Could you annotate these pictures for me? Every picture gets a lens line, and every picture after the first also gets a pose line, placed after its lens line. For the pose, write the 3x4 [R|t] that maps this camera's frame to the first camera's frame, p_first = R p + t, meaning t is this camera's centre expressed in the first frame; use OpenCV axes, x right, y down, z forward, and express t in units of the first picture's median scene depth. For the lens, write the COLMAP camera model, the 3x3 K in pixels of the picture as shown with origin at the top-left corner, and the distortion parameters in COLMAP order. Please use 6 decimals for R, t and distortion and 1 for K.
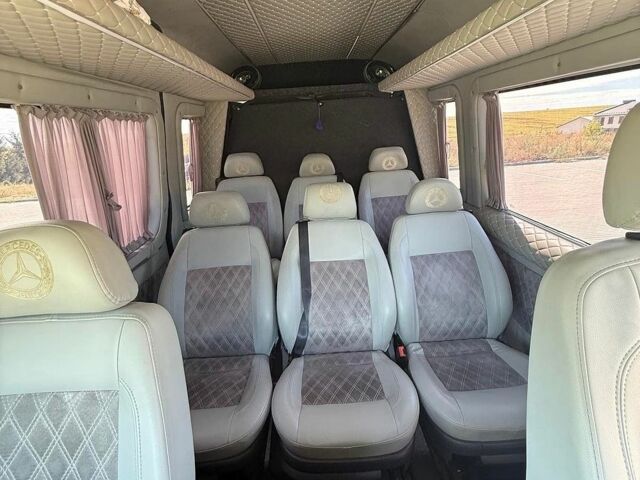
lens RADIAL K [[341.6, 0, 320.4], [0, 341.6, 236.3], [0, 0, 1]] dist [-0.000956, 0.000690]
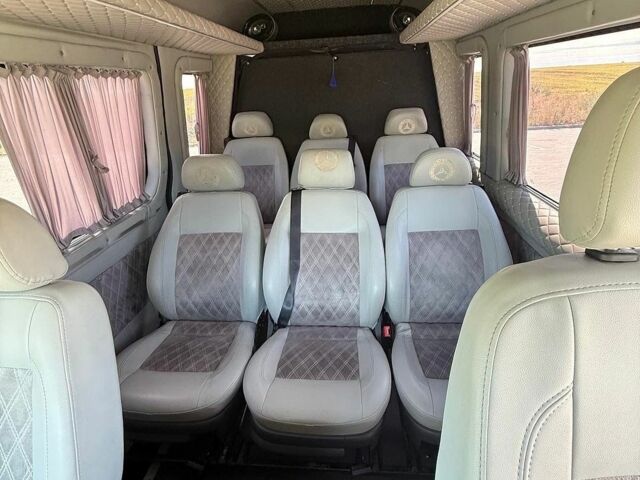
lens RADIAL K [[341.6, 0, 320.4], [0, 341.6, 236.3], [0, 0, 1]] dist [-0.000956, 0.000690]
pose [[0.993927, 0.054022, -0.095872, 0.115740], [-0.042229, 0.991750, 0.121032, -0.034000], [0.101619, -0.116248, 0.988008, 0.052854]]
